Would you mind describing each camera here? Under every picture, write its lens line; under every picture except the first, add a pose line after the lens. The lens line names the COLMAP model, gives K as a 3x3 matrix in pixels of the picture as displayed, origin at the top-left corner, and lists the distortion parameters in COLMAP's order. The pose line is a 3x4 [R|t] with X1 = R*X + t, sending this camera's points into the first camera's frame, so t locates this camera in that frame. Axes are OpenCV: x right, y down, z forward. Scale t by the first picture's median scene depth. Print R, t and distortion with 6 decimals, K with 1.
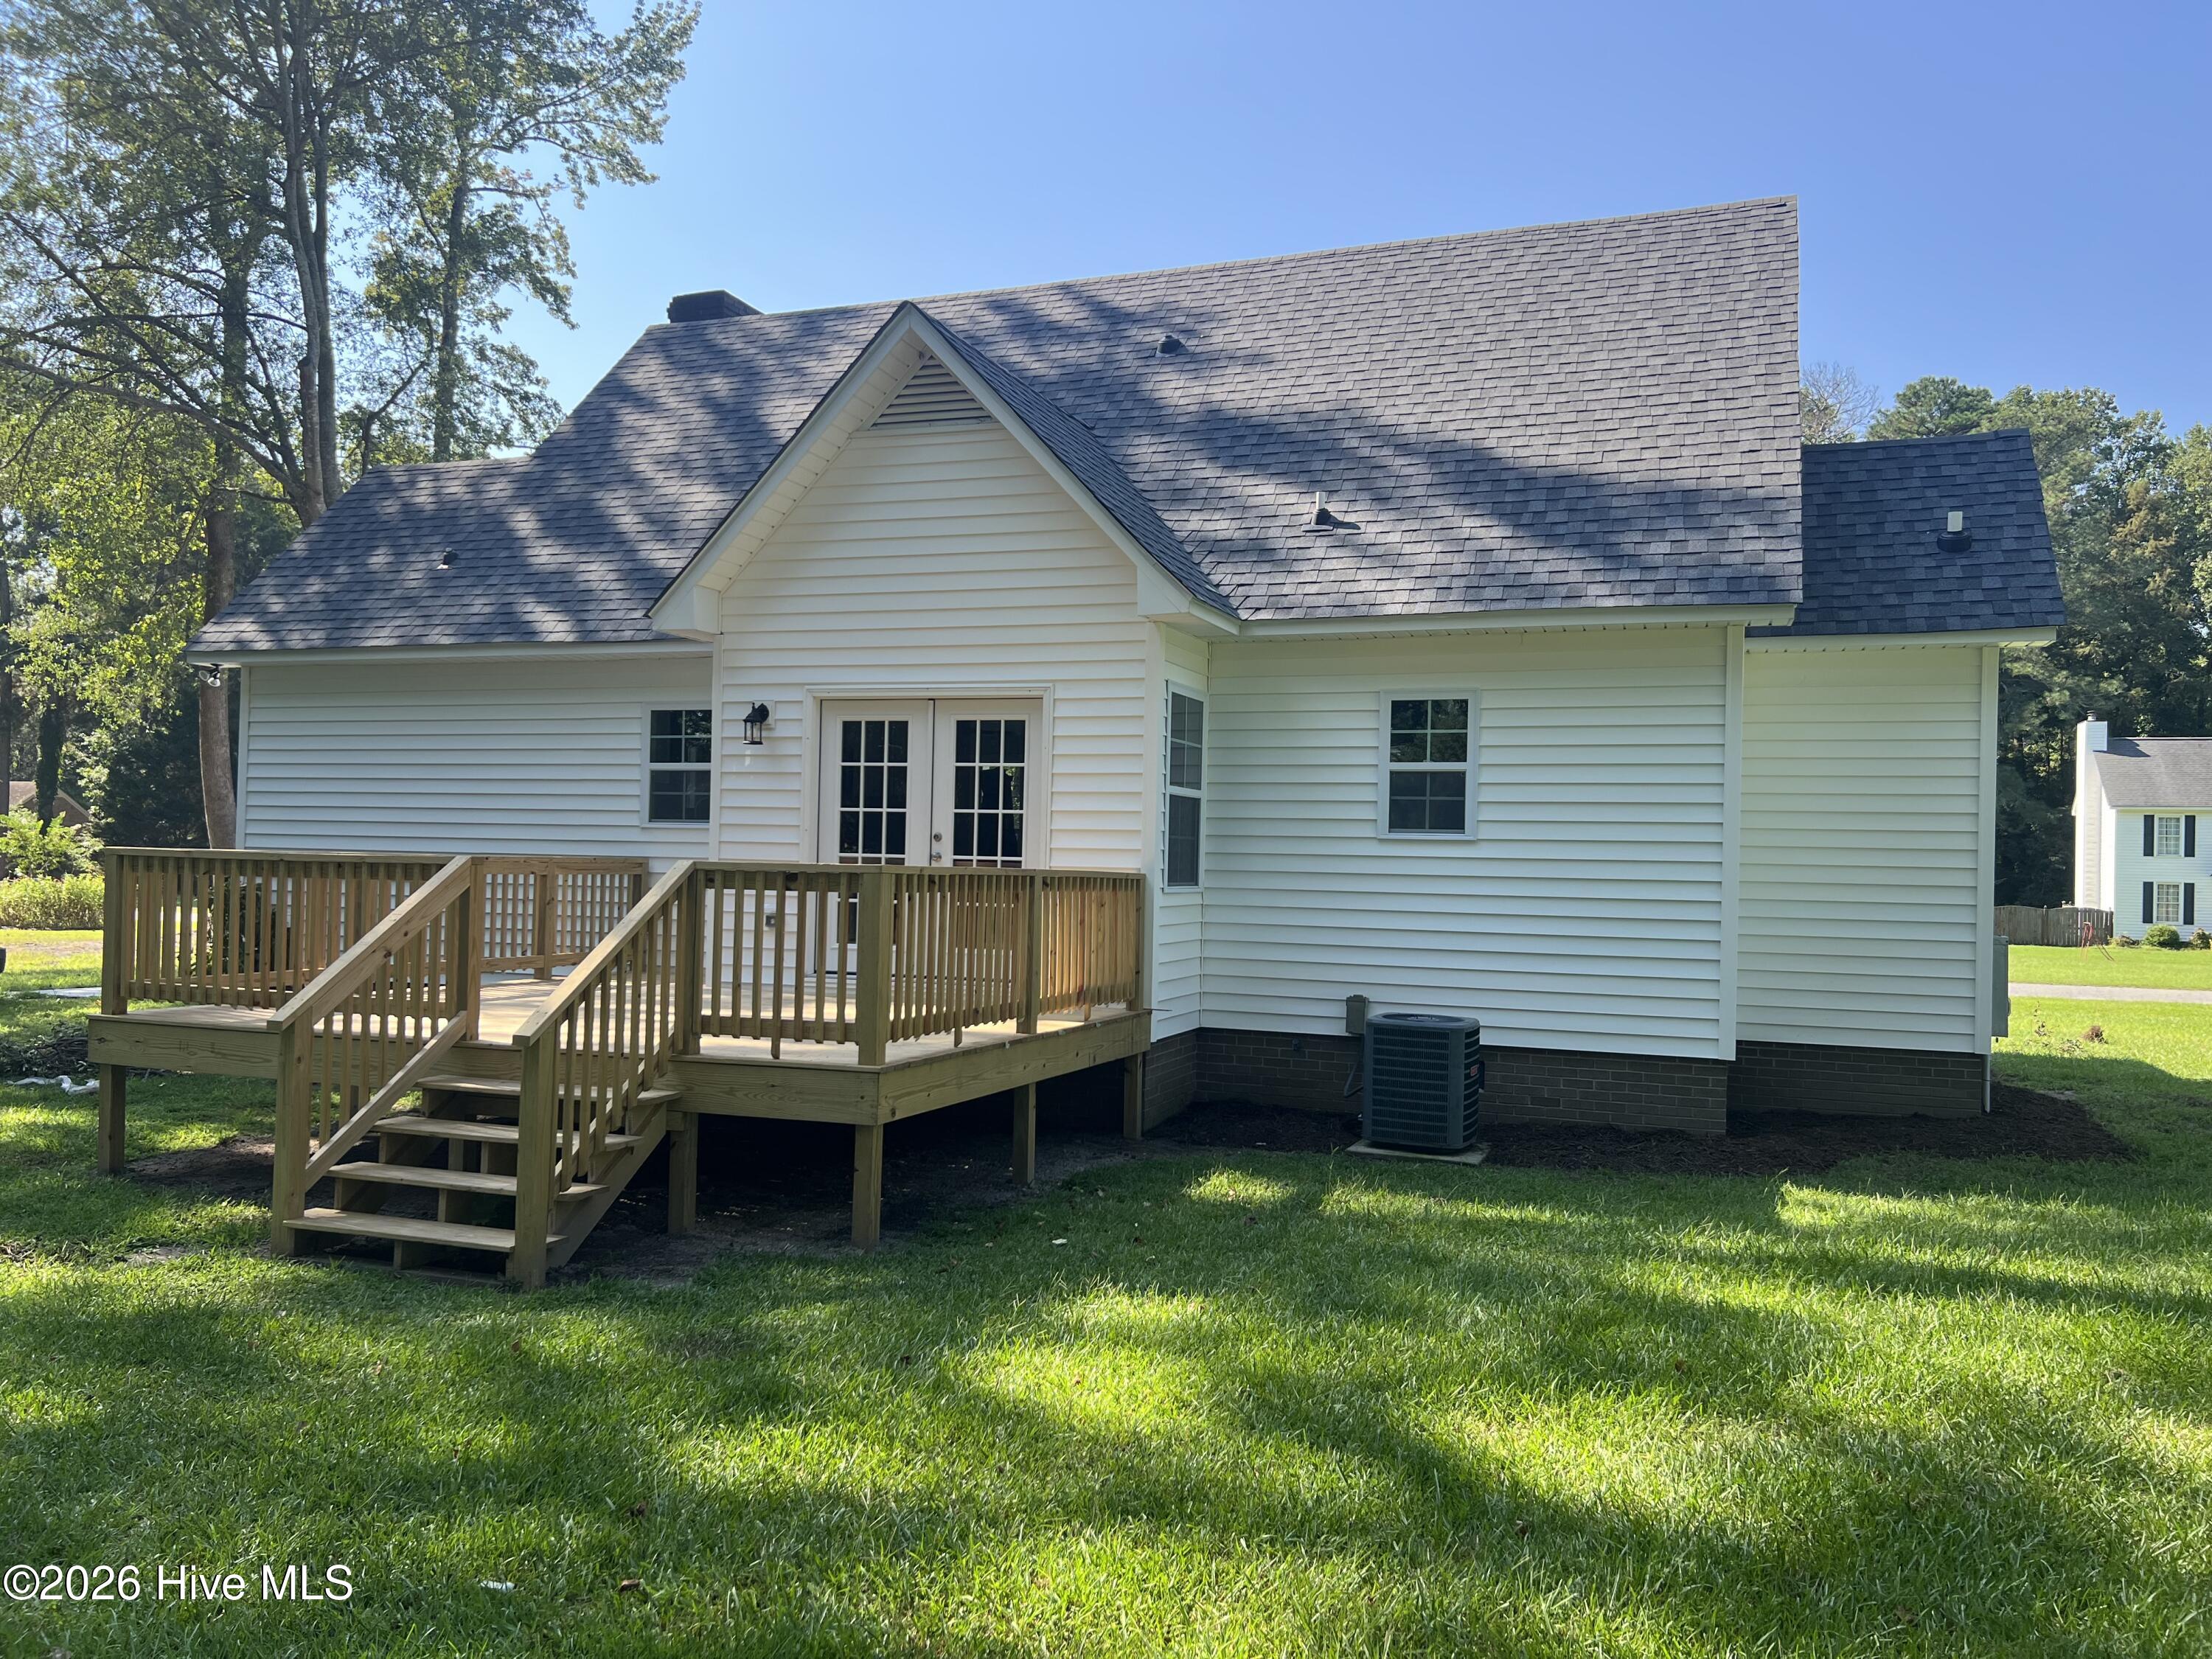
lens RADIAL K [[1681.5, 0, 1115.5], [0, 1681.5, 832.4], [0, 0, 1]] dist [0.052337, -0.036685]
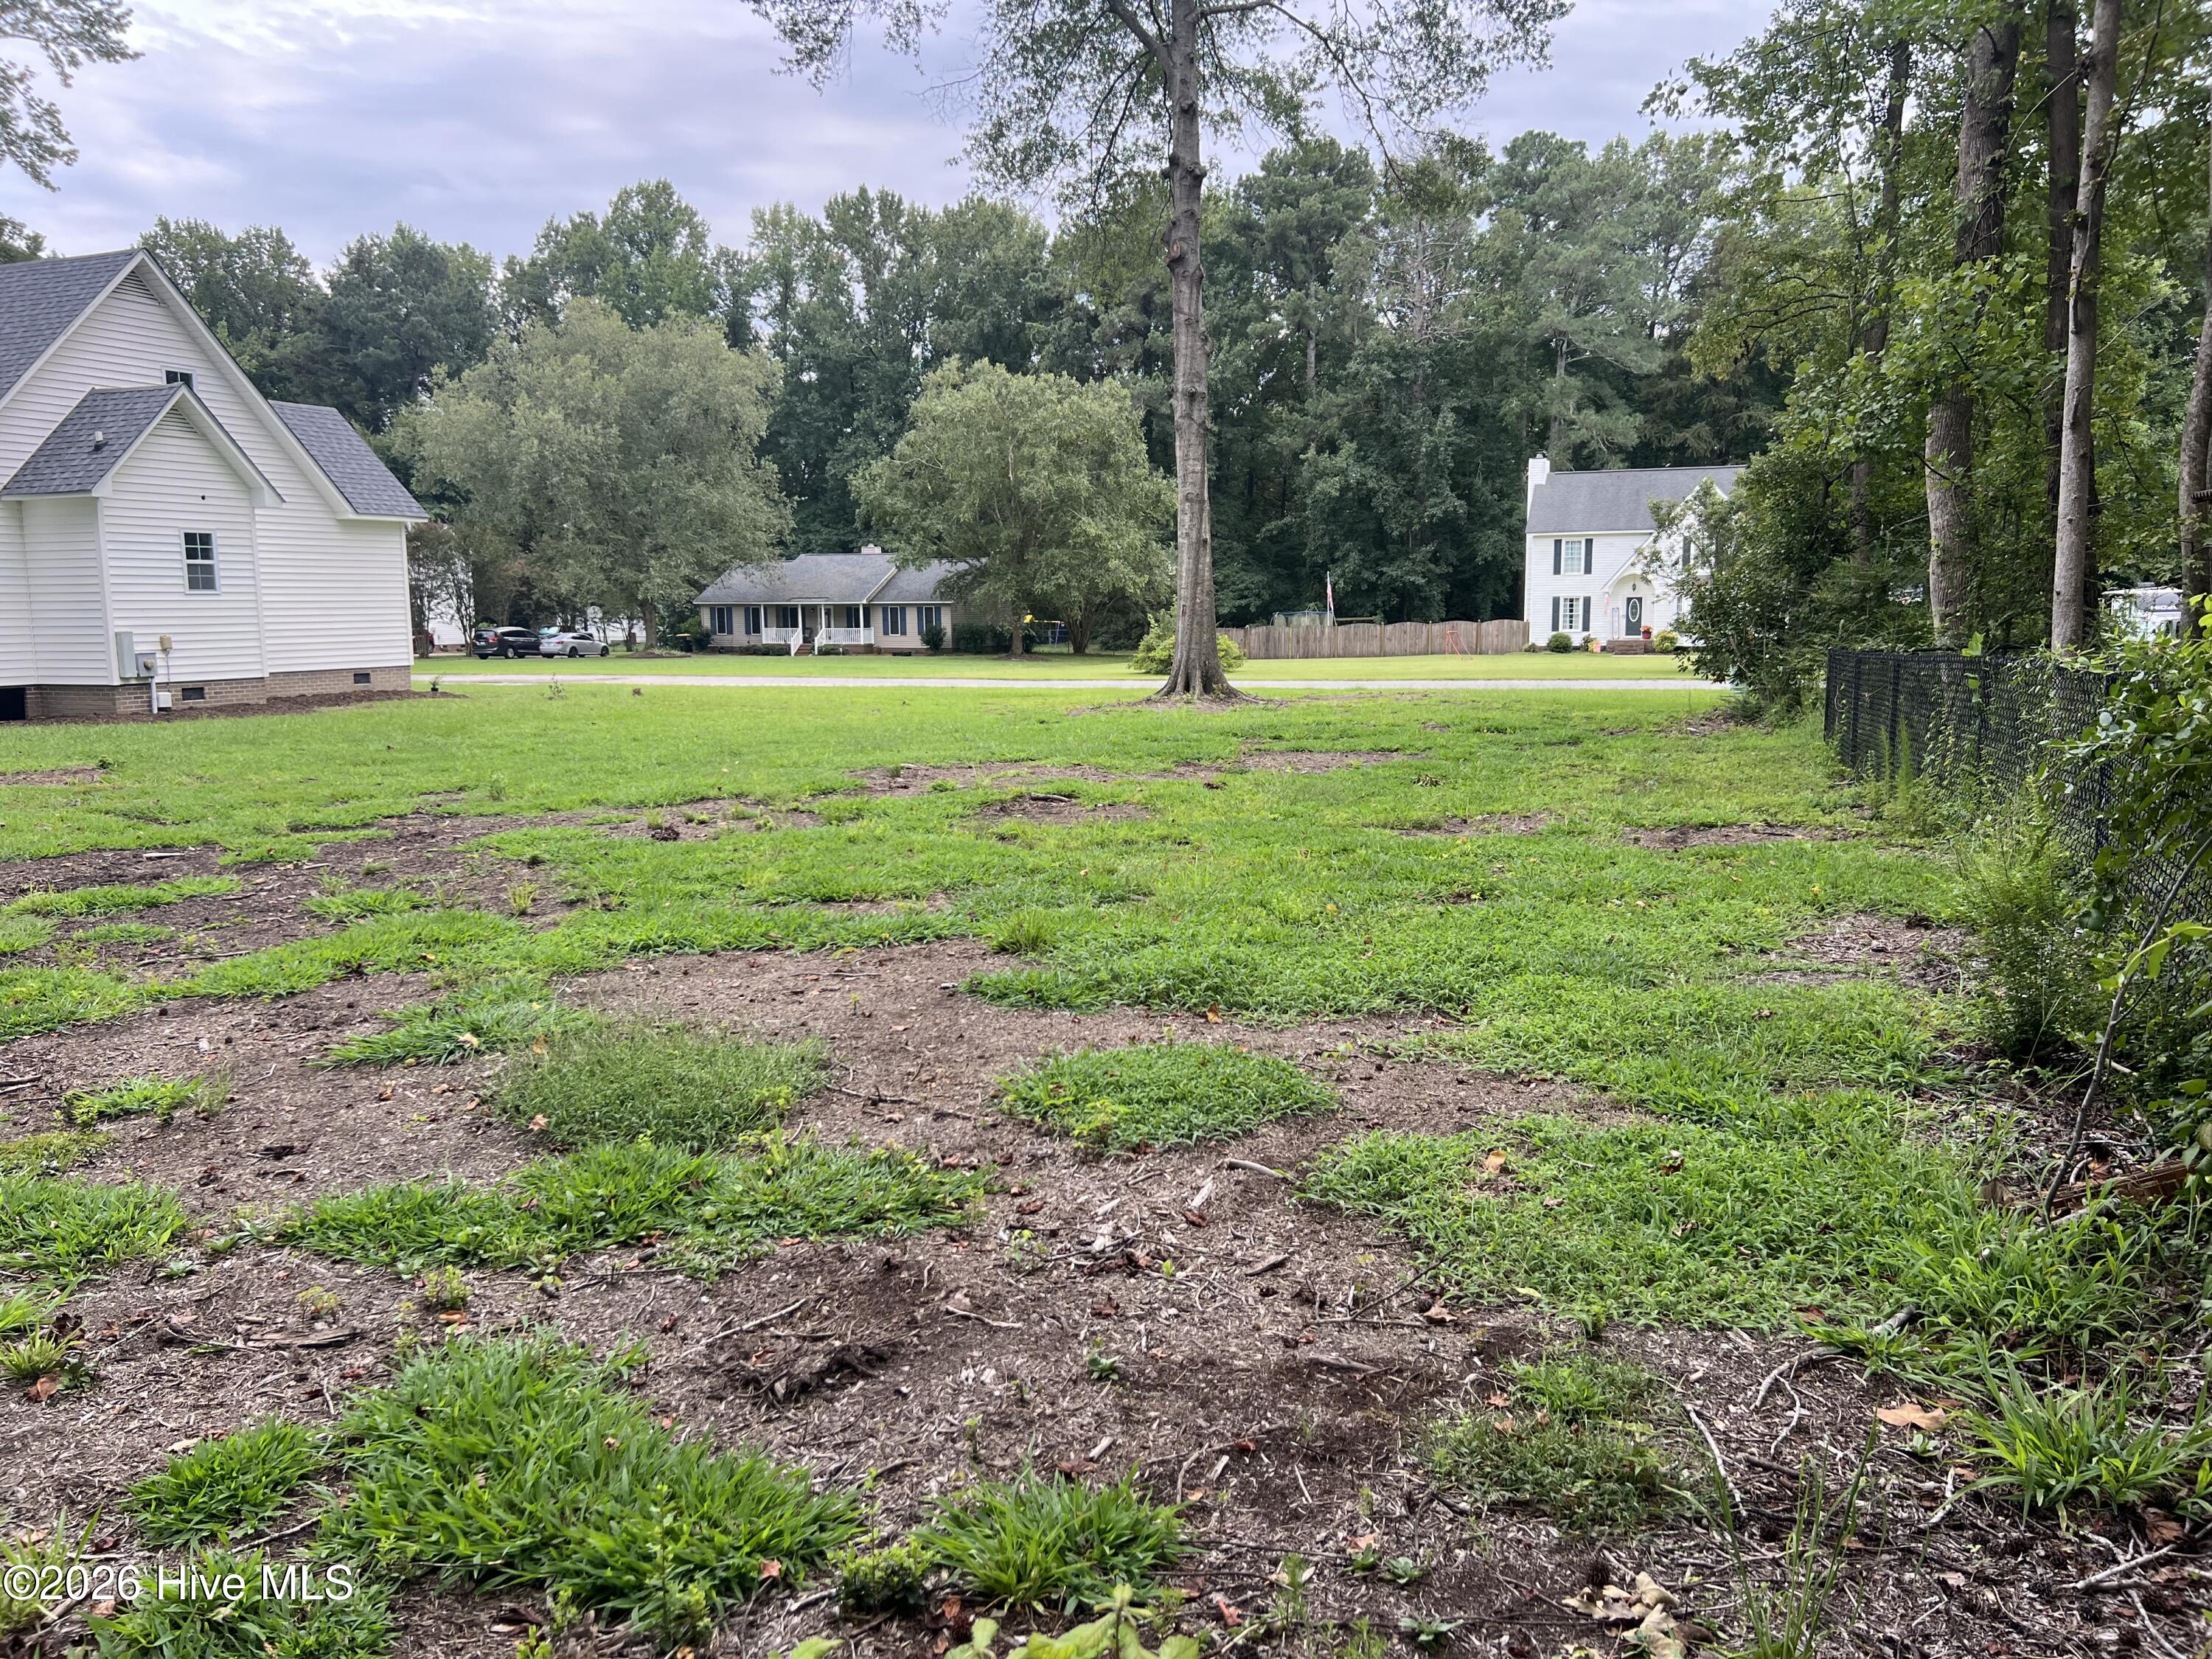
lens RADIAL K [[1688.0, 0, 1131.5], [0, 1688.0, 873.4], [0, 0, 1]] dist [0.007104, -0.024536]
pose [[0.999450, -0.032951, -0.003819, 1.826907], [0.033122, 0.985062, 0.168984, 0.042244], [-0.001807, -0.169018, 0.985611, -1.201495]]
